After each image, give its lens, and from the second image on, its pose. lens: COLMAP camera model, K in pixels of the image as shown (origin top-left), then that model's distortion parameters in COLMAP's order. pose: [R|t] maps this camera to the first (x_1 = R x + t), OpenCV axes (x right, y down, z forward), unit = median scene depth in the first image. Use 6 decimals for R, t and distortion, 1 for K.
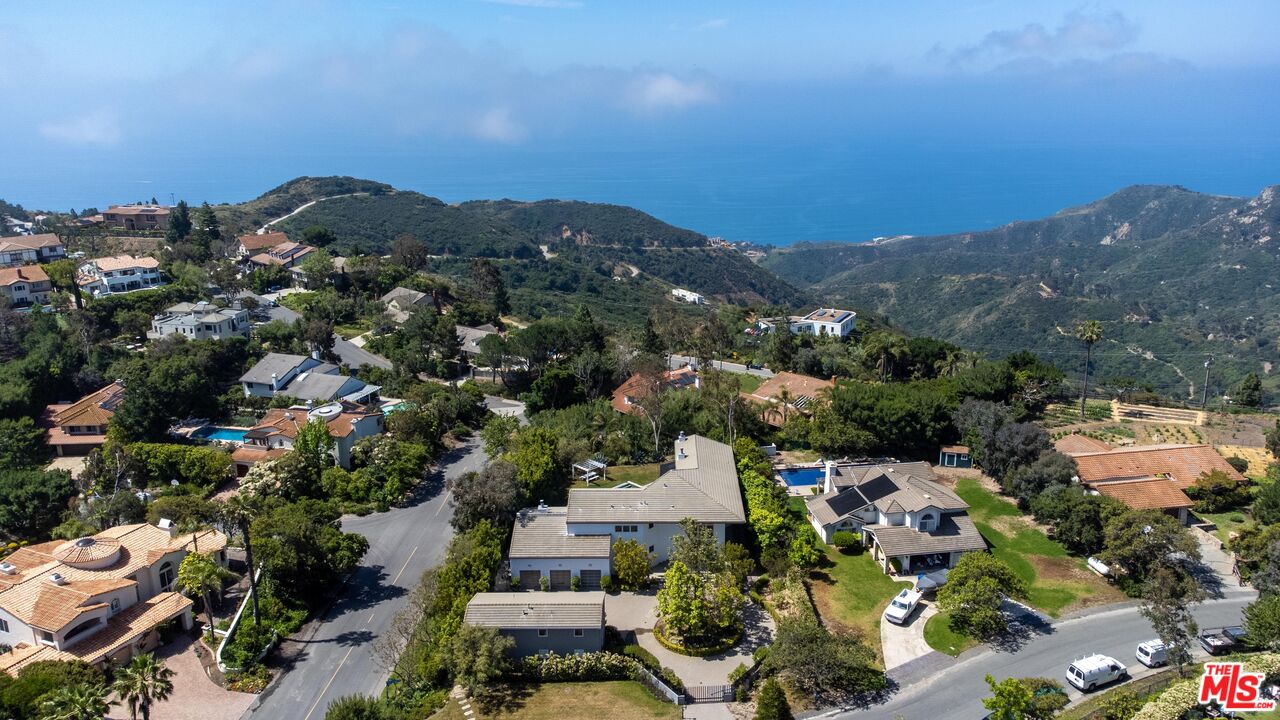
lens RADIAL K [[913.6, 0, 640.0], [0, 913.6, 360.0], [0, 0, 1]] dist [0.037963, 0.032832]
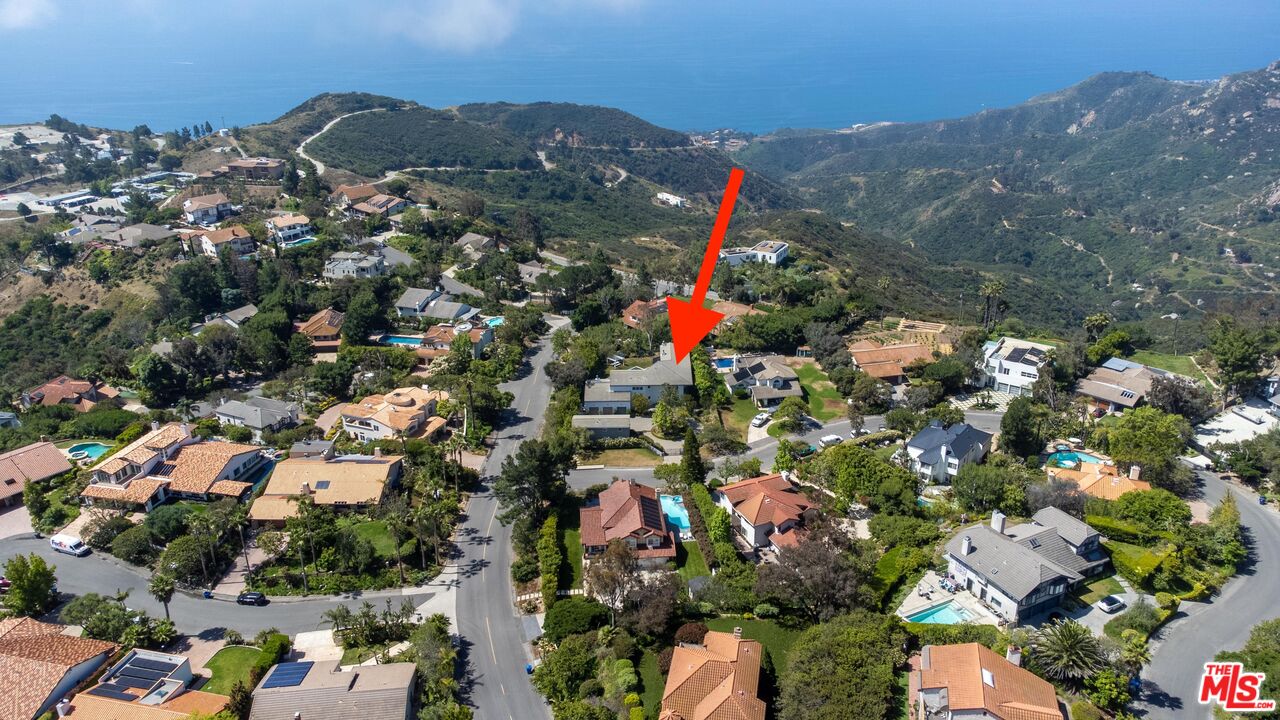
lens RADIAL K [[913.6, 0, 640.0], [0, 913.6, 360.0], [0, 0, 1]] dist [0.037963, 0.032832]
pose [[0.999842, -0.008295, 0.015732, -0.026699], [0.006184, 0.991526, 0.129759, -0.100977], [-0.016676, -0.129642, 0.991421, -0.706285]]
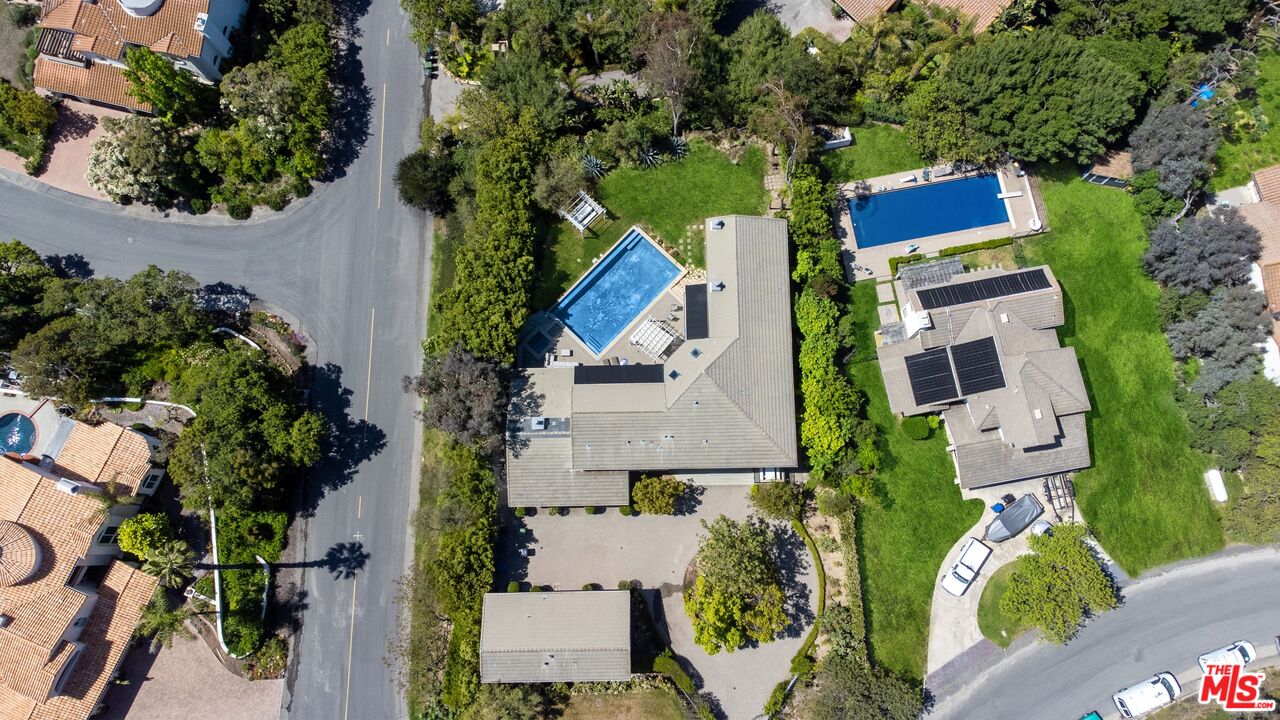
lens RADIAL K [[913.6, 0, 640.0], [0, 913.6, 360.0], [0, 0, 1]] dist [0.037963, 0.032832]
pose [[0.999391, -0.034806, -0.002323, -0.010073], [0.018756, 0.480002, 0.877067, -0.351277], [-0.029412, -0.876577, 0.480363, 0.434918]]
